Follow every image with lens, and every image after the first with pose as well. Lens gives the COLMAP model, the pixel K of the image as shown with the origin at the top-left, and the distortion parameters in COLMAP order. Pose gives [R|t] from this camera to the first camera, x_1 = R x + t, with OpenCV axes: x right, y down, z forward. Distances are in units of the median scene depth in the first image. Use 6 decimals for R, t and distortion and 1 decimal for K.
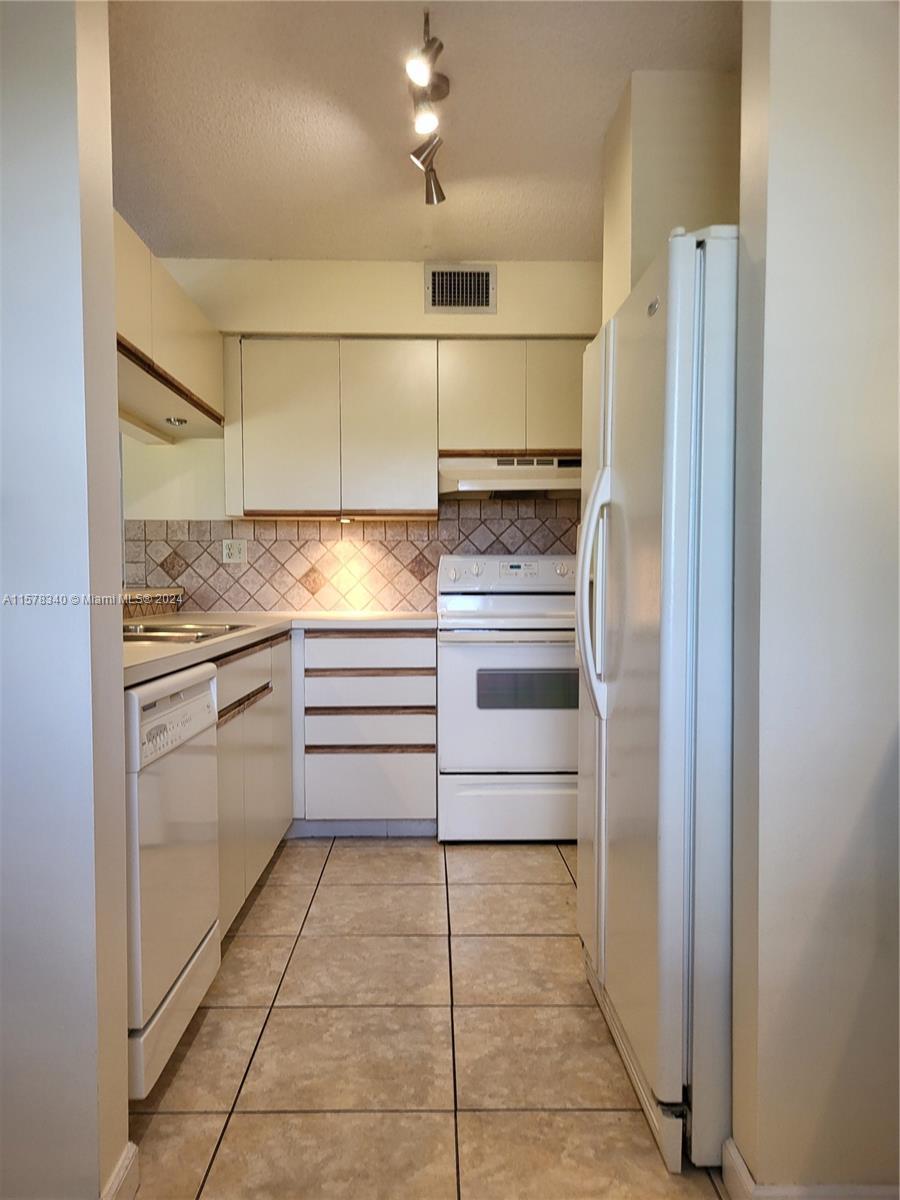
lens RADIAL K [[904.4, 0, 448.4], [0, 904.4, 604.2], [0, 0, 1]] dist [0.005642, -0.001331]
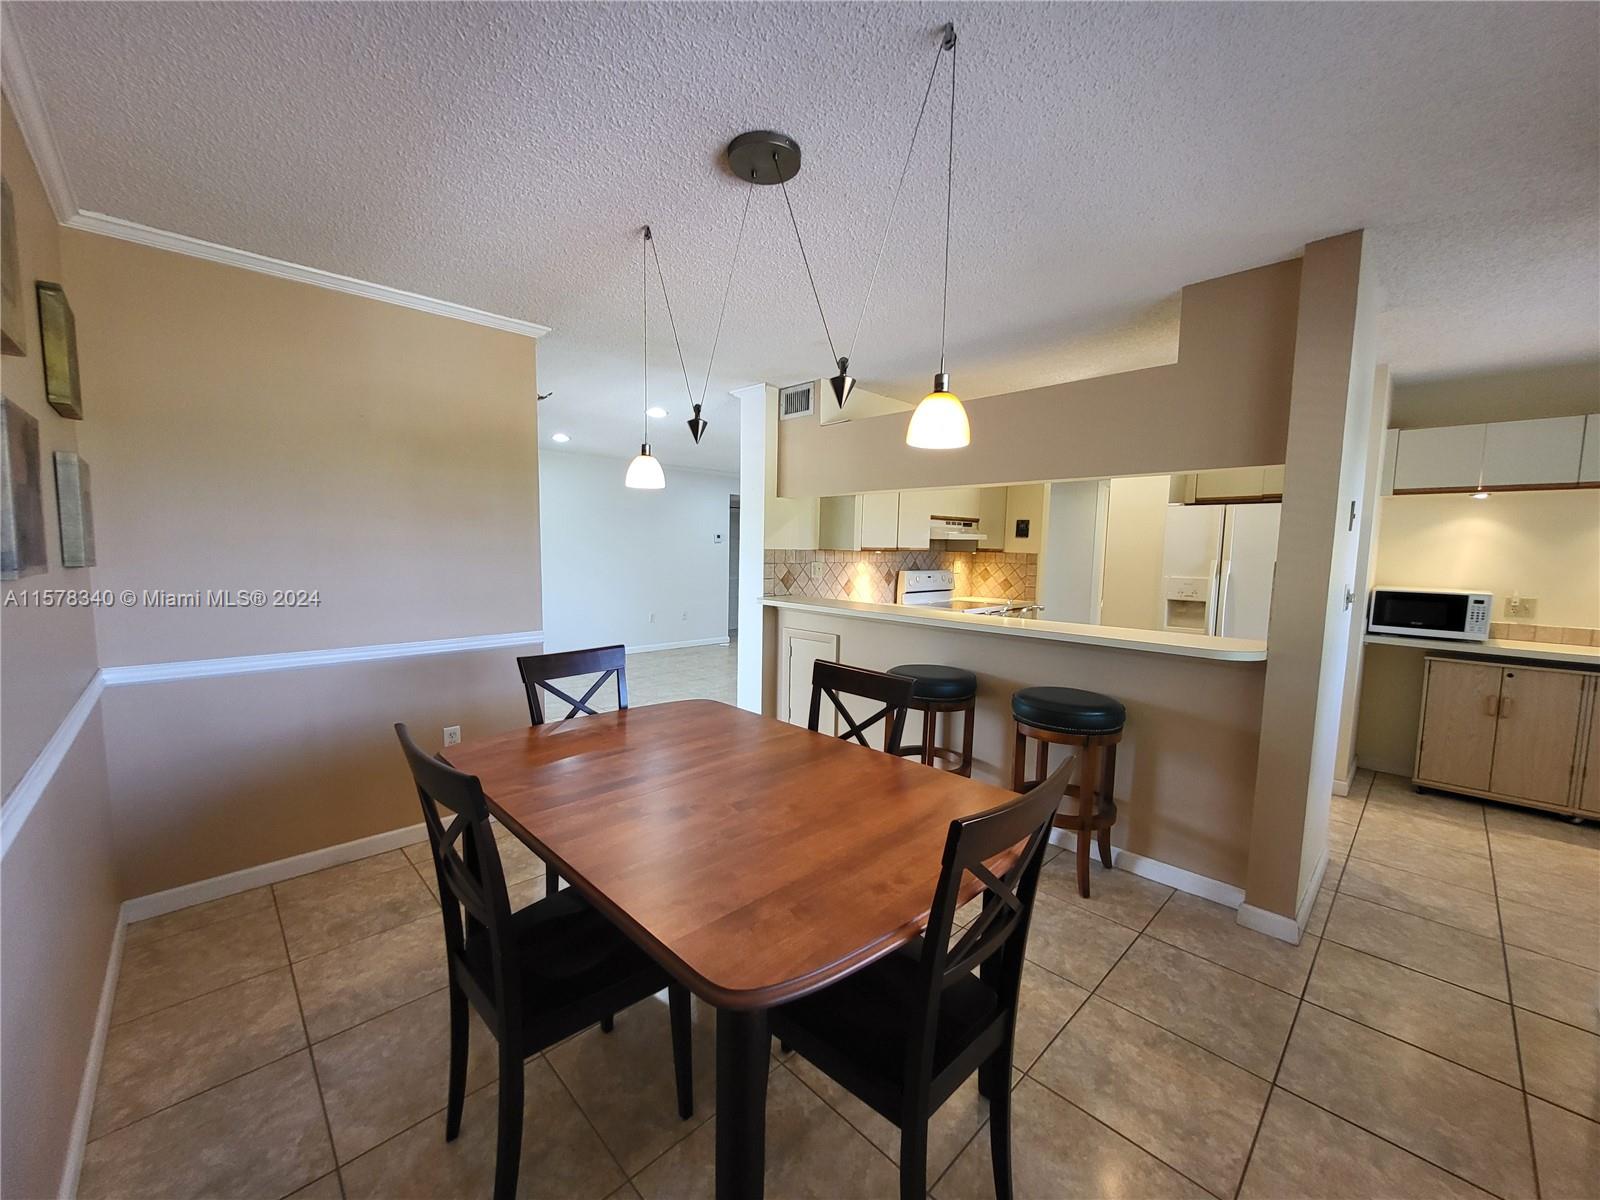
lens RADIAL K [[628.0, 0, 797.8], [0, 628.0, 598.6], [0, 0, 1]] dist [-0.003218, -0.000541]
pose [[0.719135, -0.043747, 0.693492, -0.997151], [-0.003794, 0.997754, 0.066875, -0.080784], [-0.694860, -0.050723, 0.717354, 0.256992]]
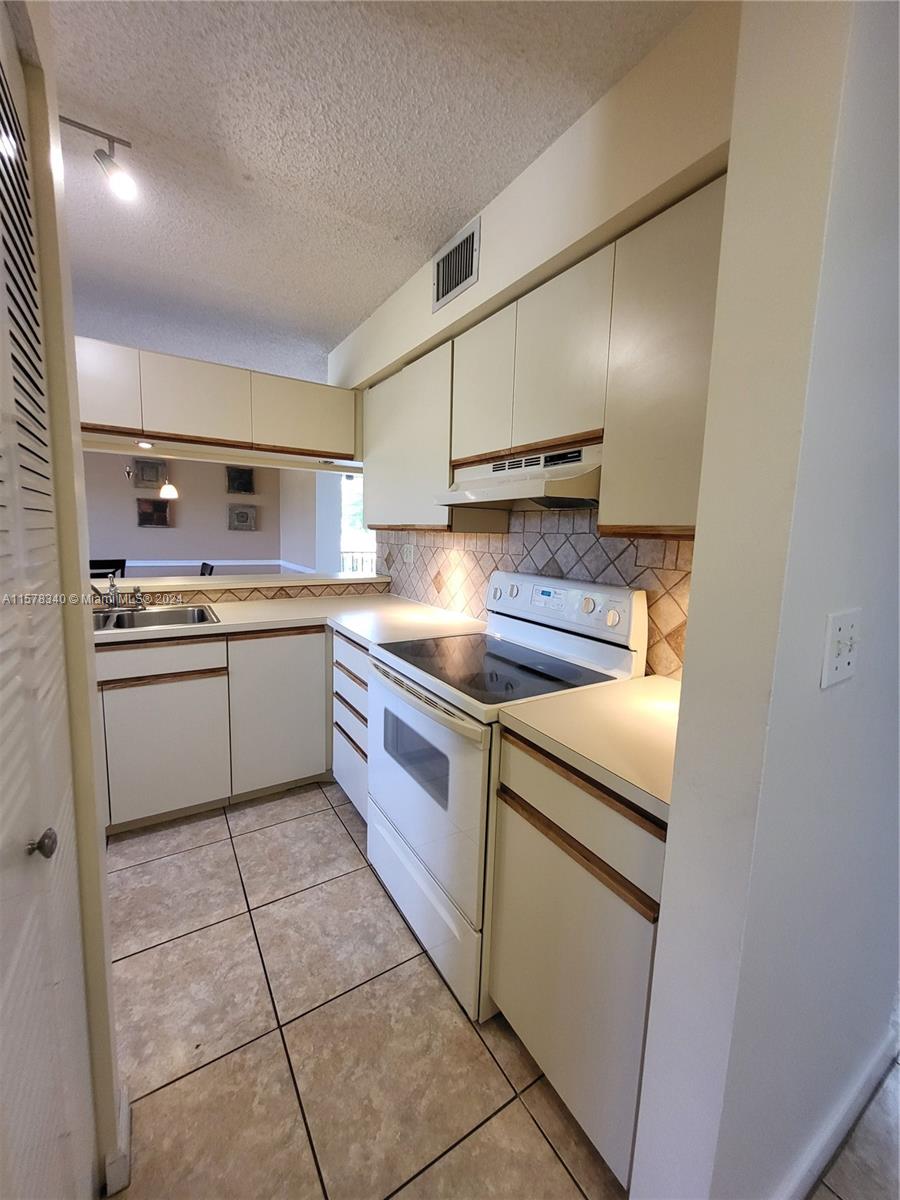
lens RADIAL K [[471.0, 0, 442.1], [0, 471.0, 583.4], [0, 0, 1]] dist [-0.003218, -0.000541]
pose [[0.511226, 0.113344, -0.851940, 0.381559], [-0.056819, 0.993554, 0.098090, -0.085054], [0.857566, -0.001740, 0.514370, 0.686480]]
